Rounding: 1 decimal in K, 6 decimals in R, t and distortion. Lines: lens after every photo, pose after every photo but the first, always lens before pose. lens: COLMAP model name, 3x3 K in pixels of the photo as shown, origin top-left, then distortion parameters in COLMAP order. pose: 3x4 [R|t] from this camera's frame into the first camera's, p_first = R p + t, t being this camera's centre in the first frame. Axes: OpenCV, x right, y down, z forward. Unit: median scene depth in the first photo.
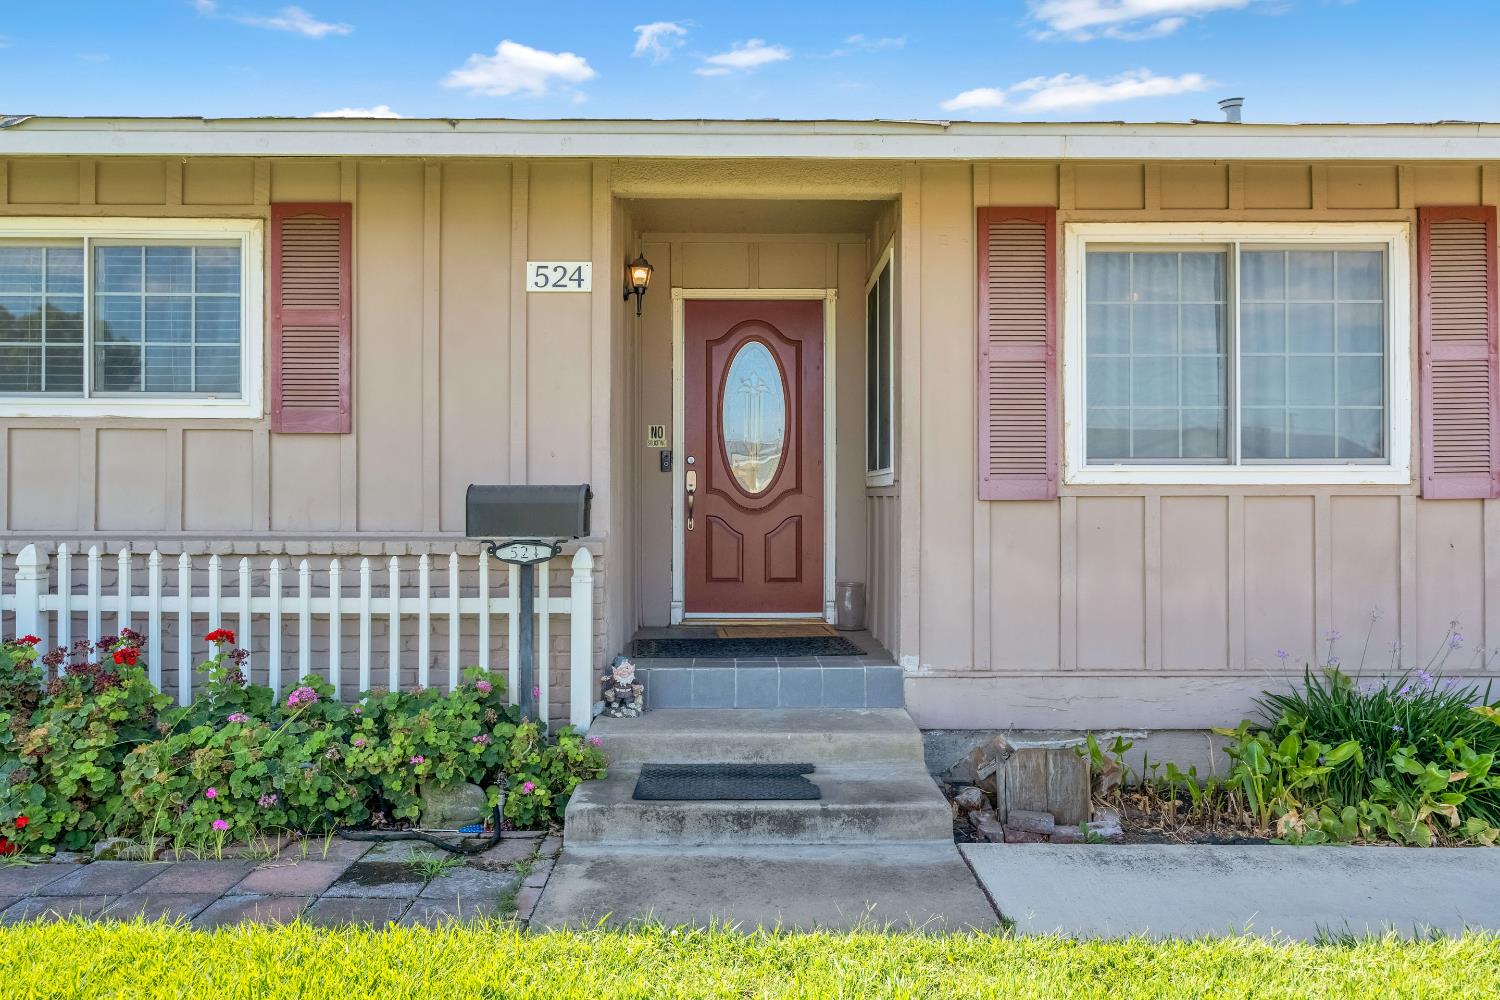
lens RADIAL K [[1012.1, 0, 750.0], [0, 1012.1, 500.0], [0, 0, 1]] dist [0.004587, 0.000935]
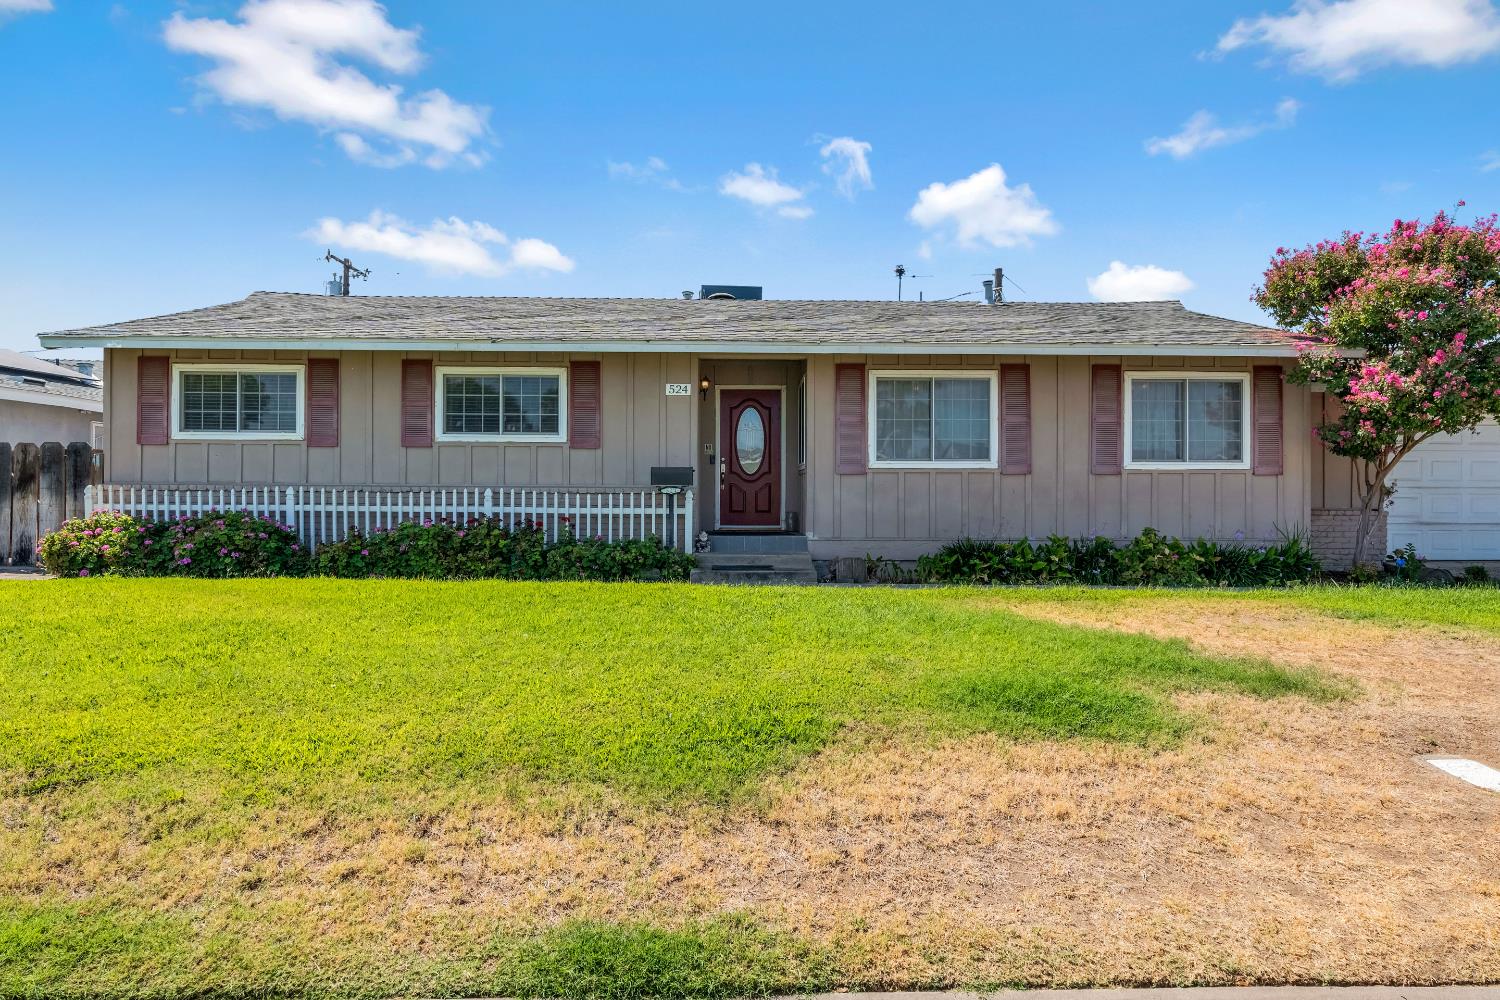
lens RADIAL K [[833.9, 0, 750.0], [0, 833.9, 500.0], [0, 0, 1]] dist [0.000556, 0.000085]
pose [[0.999925, 0.002145, 0.012098, -0.026229], [-0.002204, 0.999986, 0.004882, 0.058529], [-0.012087, -0.004908, 0.999915, -1.192548]]
